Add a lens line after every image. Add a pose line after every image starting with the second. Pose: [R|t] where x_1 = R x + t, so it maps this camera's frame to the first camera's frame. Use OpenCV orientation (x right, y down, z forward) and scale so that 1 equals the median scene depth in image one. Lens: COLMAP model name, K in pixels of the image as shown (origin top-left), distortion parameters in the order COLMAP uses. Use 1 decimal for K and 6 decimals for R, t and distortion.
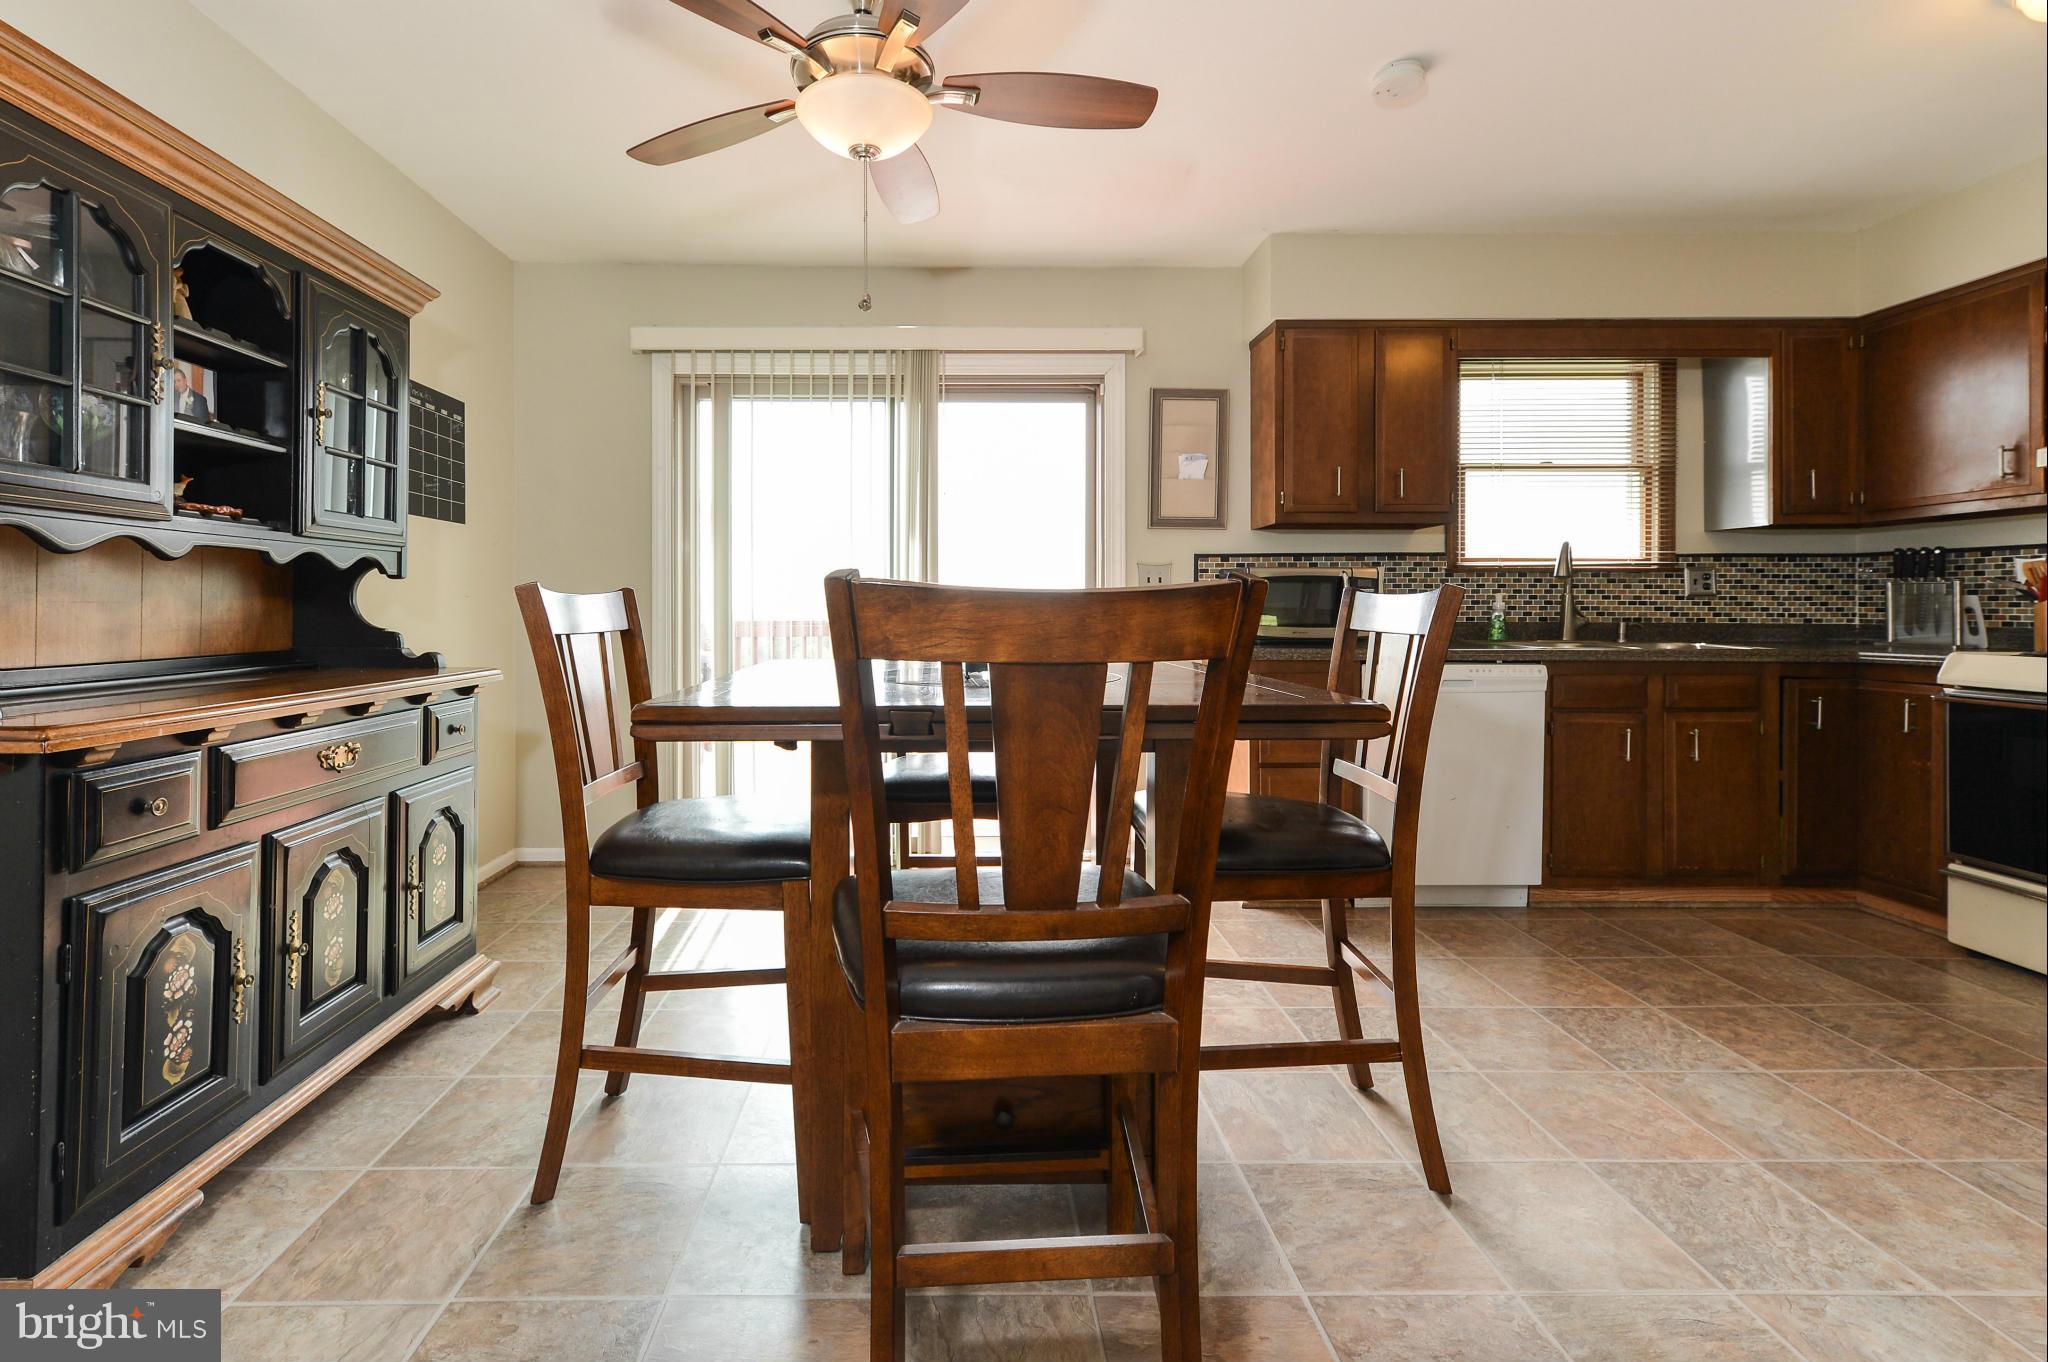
lens RADIAL K [[901.8, 0, 954.3], [0, 901.8, 612.2], [0, 0, 1]] dist [0.012917, -0.000515]
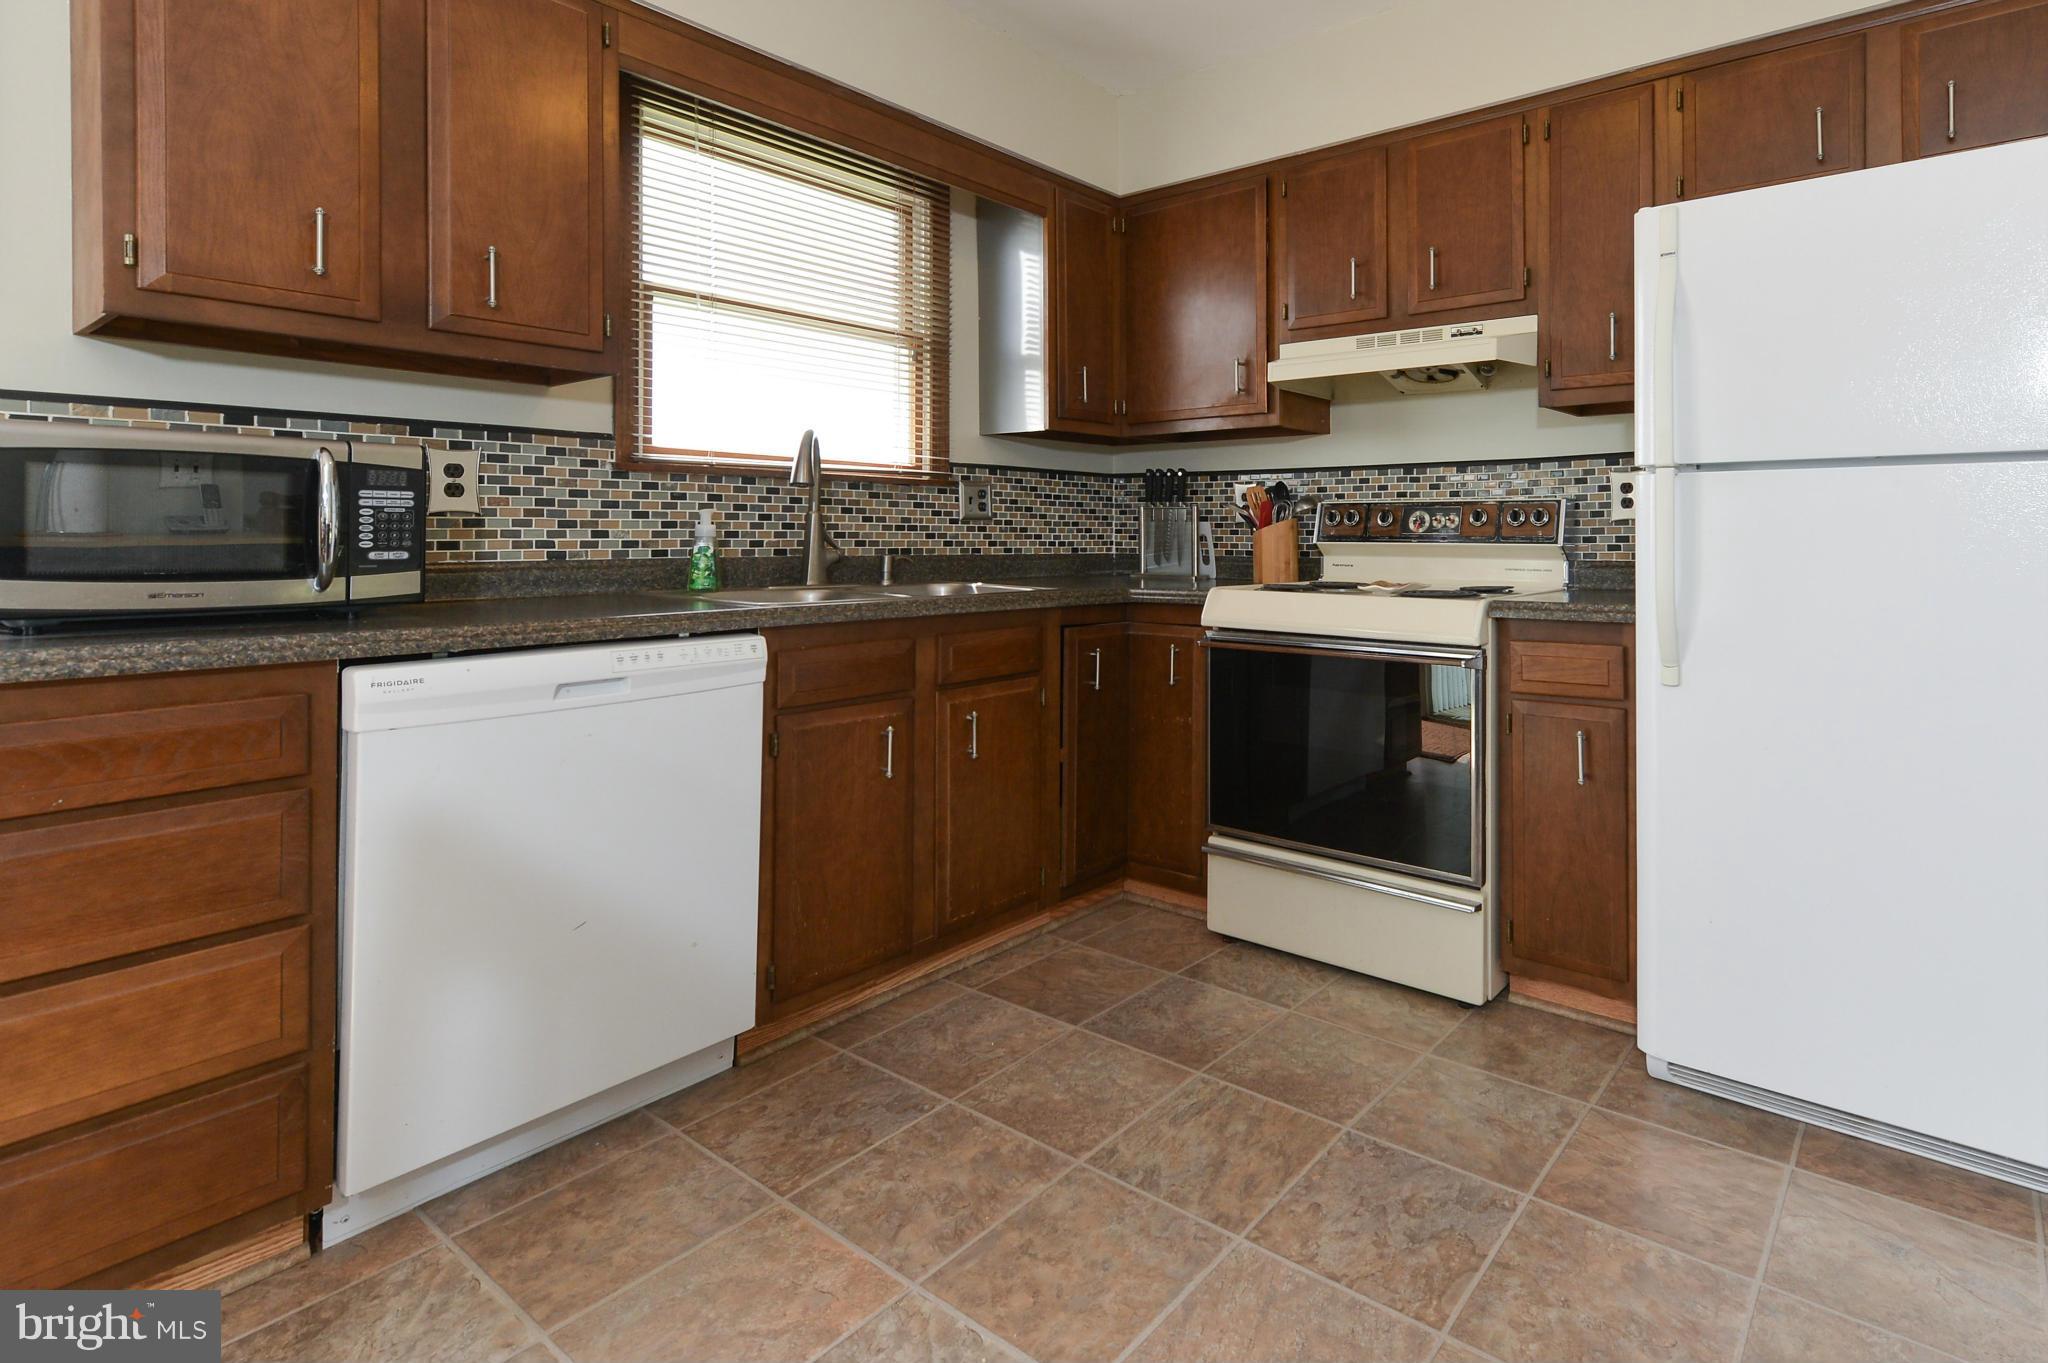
lens RADIAL K [[1026.7, 0, 1262.5], [0, 1026.7, 530.8], [0, 0, 1]] dist [0.011826, -0.000519]
pose [[0.565783, 0.005106, 0.824538, 0.269403], [0.000787, 0.999977, -0.006733, -0.002316], [-0.824554, 0.004458, 0.565766, 0.343923]]
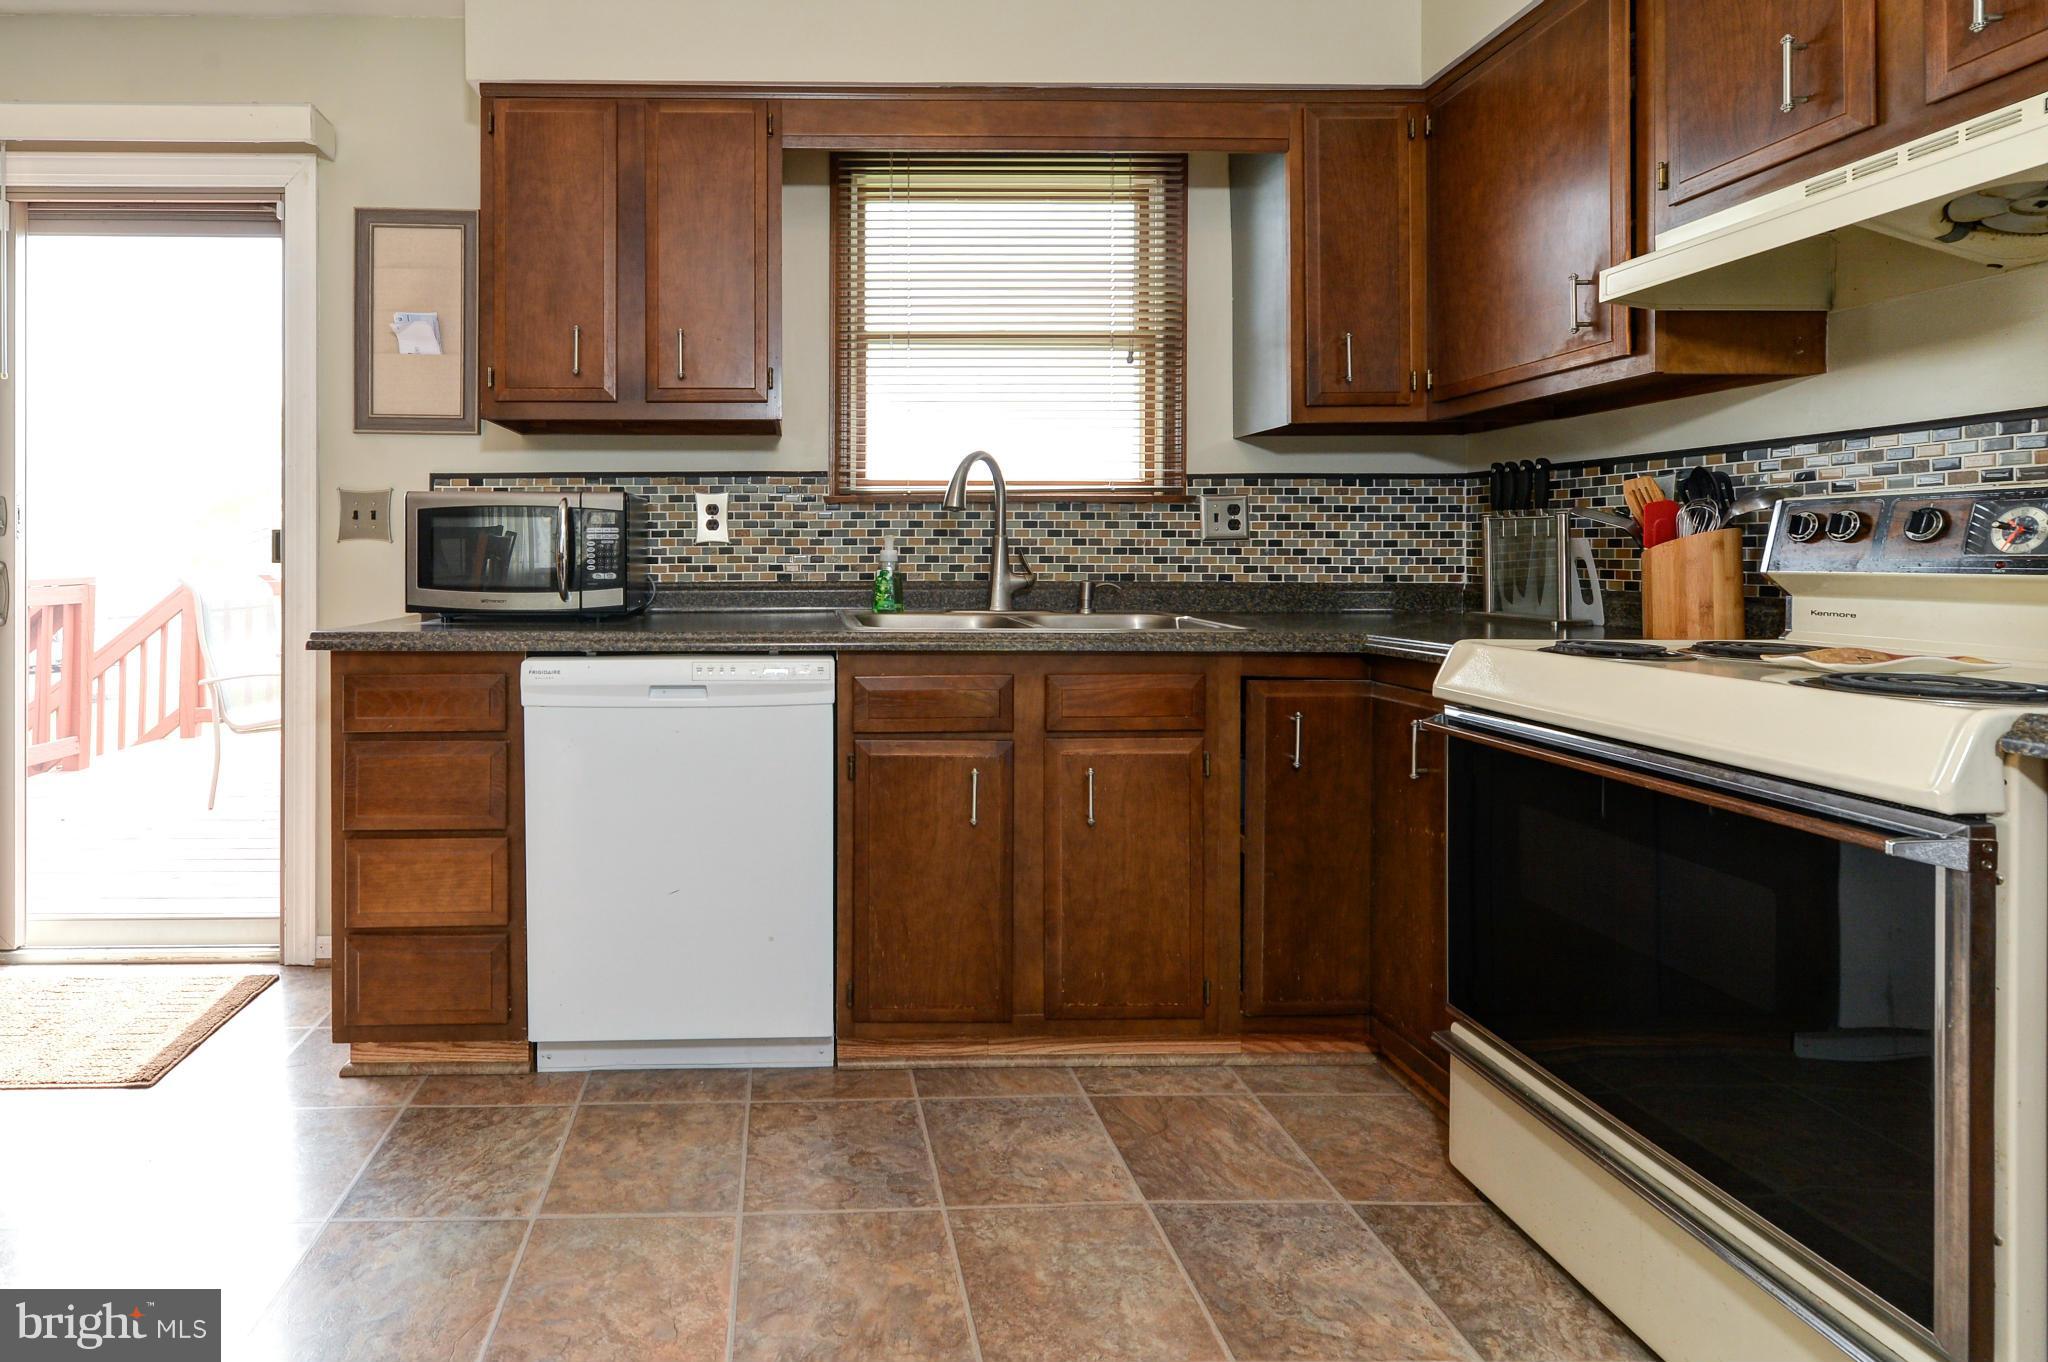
lens RADIAL K [[1005.0, 0, 809.2], [0, 1005.0, 561.2], [0, 0, 1]] dist [0.003601, 0.000358]
pose [[0.999948, -0.001261, 0.010148, 0.568391], [0.001257, 0.999999, 0.000404, -0.003760], [-0.010148, -0.000392, 0.999948, 0.325119]]
